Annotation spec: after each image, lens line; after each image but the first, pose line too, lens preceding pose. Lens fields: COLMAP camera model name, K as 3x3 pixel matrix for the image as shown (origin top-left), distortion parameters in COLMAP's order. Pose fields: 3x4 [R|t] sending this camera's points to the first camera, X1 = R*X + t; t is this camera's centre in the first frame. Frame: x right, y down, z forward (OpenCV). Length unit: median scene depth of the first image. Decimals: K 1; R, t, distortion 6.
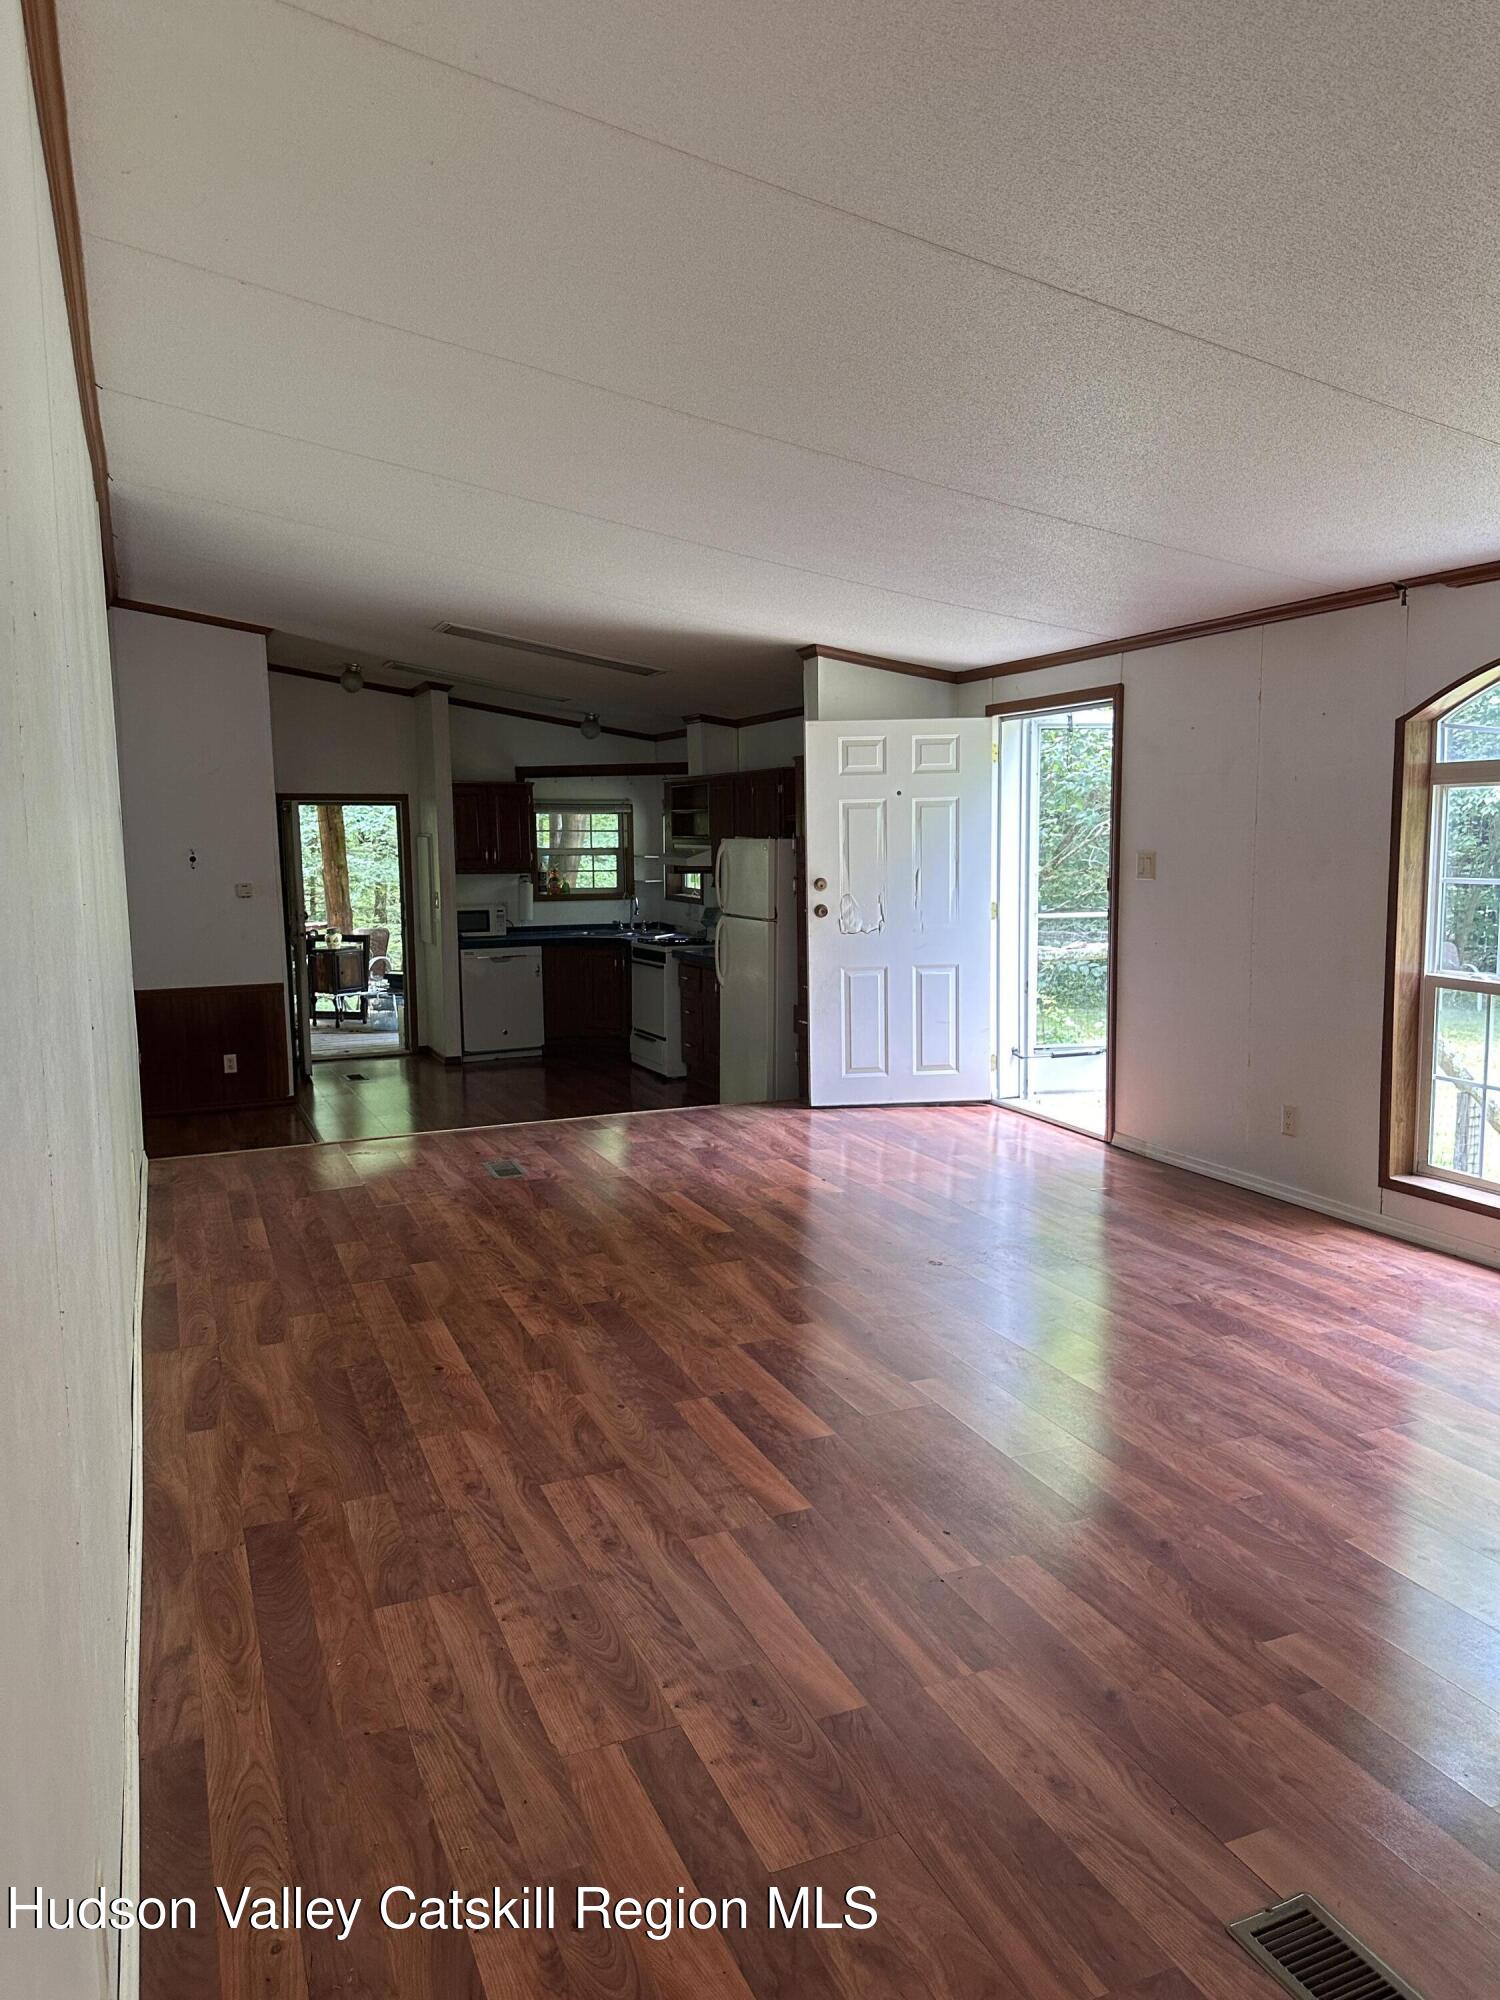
lens RADIAL K [[1392.9, 0, 750.0], [0, 1392.9, 1000.0], [0, 0, 1]] dist [0.002661, -0.063068]
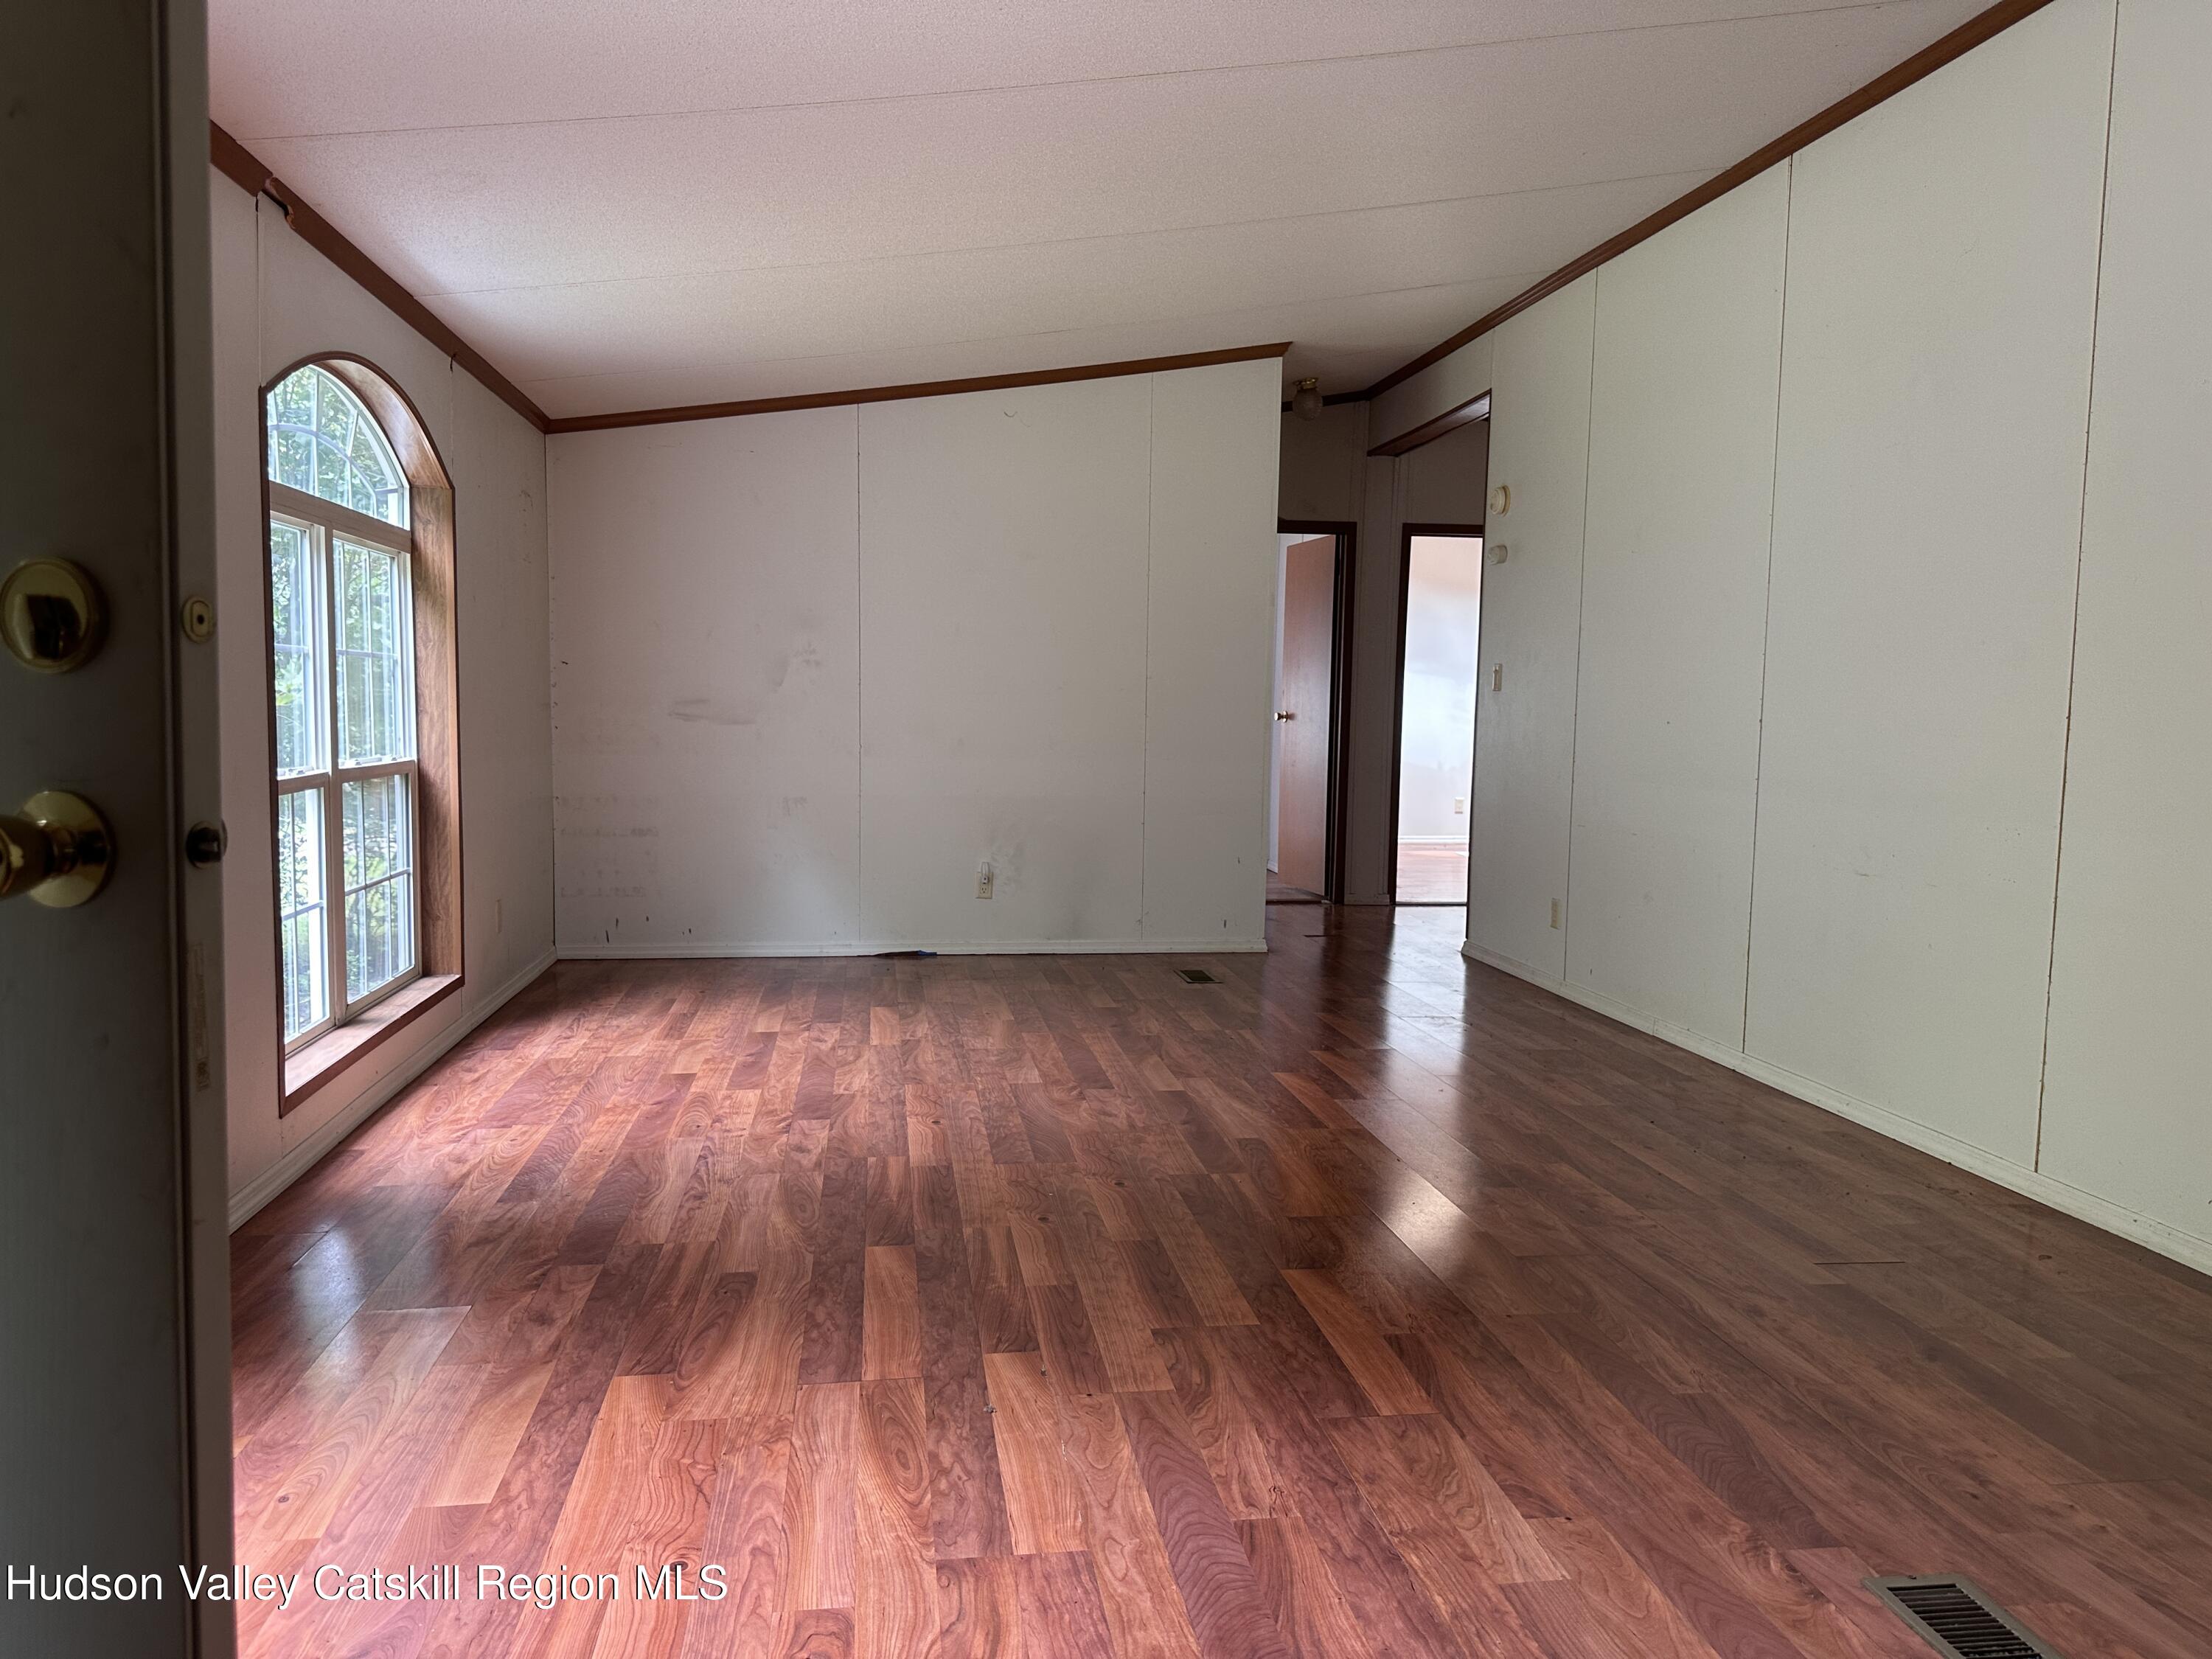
lens RADIAL K [[1540.5, 0, 1106.0], [0, 1540.5, 829.5], [0, 0, 1]] dist [0.002661, -0.063068]
pose [[-0.968906, -0.022347, 0.246416, -0.095107], [0.026181, 0.981062, 0.191916, -0.130620], [-0.246038, 0.192400, -0.949972, 1.649075]]
